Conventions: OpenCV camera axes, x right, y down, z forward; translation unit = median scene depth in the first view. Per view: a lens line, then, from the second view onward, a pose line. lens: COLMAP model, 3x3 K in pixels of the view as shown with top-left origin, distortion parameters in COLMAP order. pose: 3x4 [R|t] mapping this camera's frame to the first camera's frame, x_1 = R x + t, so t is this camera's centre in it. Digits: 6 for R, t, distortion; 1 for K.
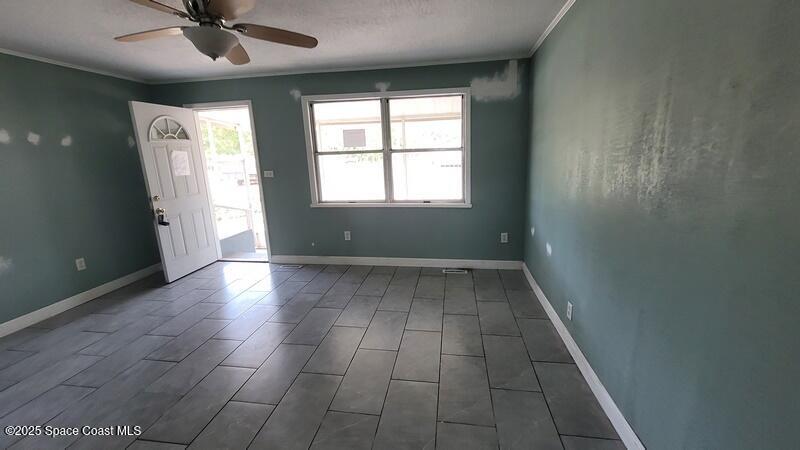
lens RADIAL K [[325.1, 0, 399.0], [0, 325.1, 224.4], [0, 0, 1]] dist [-0.000044, 0.000393]
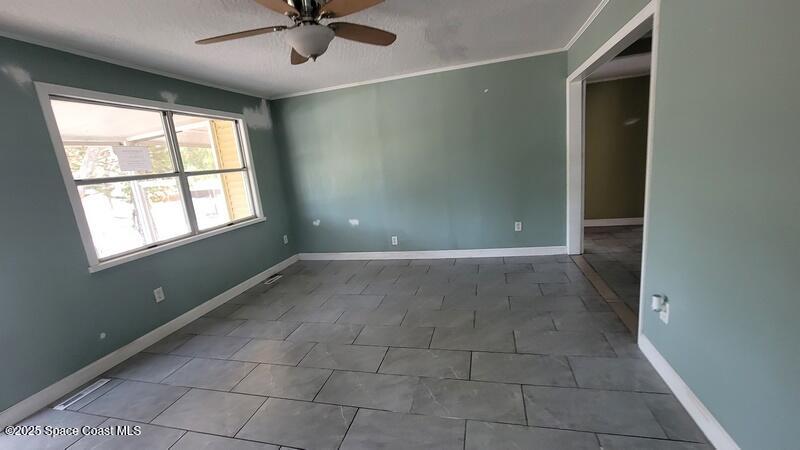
lens RADIAL K [[325.1, 0, 399.0], [0, 325.1, 224.4], [0, 0, 1]] dist [-0.000044, 0.000393]
pose [[0.104849, -0.176401, 0.978718, -0.877628], [0.301949, 0.943330, 0.137675, -0.055738], [-0.947541, 0.281088, 0.152172, 0.418220]]
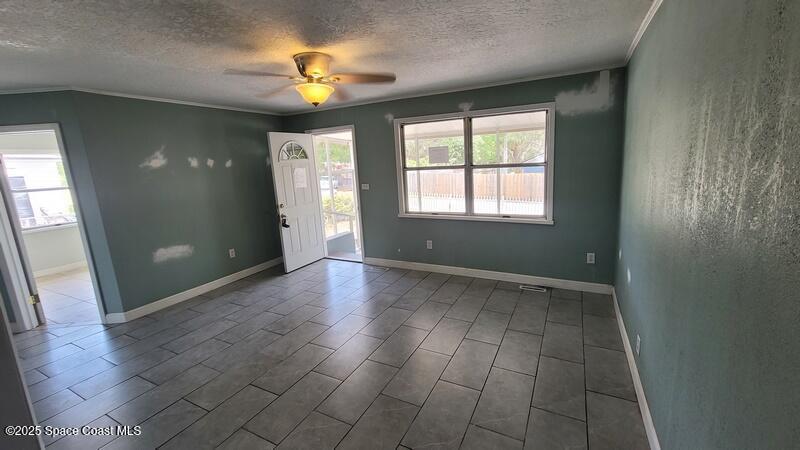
lens RADIAL K [[326.5, 0, 400.8], [0, 326.5, 222.2], [0, 0, 1]] dist [-0.001188, 0.000015]
pose [[0.947808, 0.044449, -0.315728, 0.104153], [-0.050808, 0.998637, -0.011935, -0.024702], [0.314767, 0.027353, 0.948775, -0.067998]]
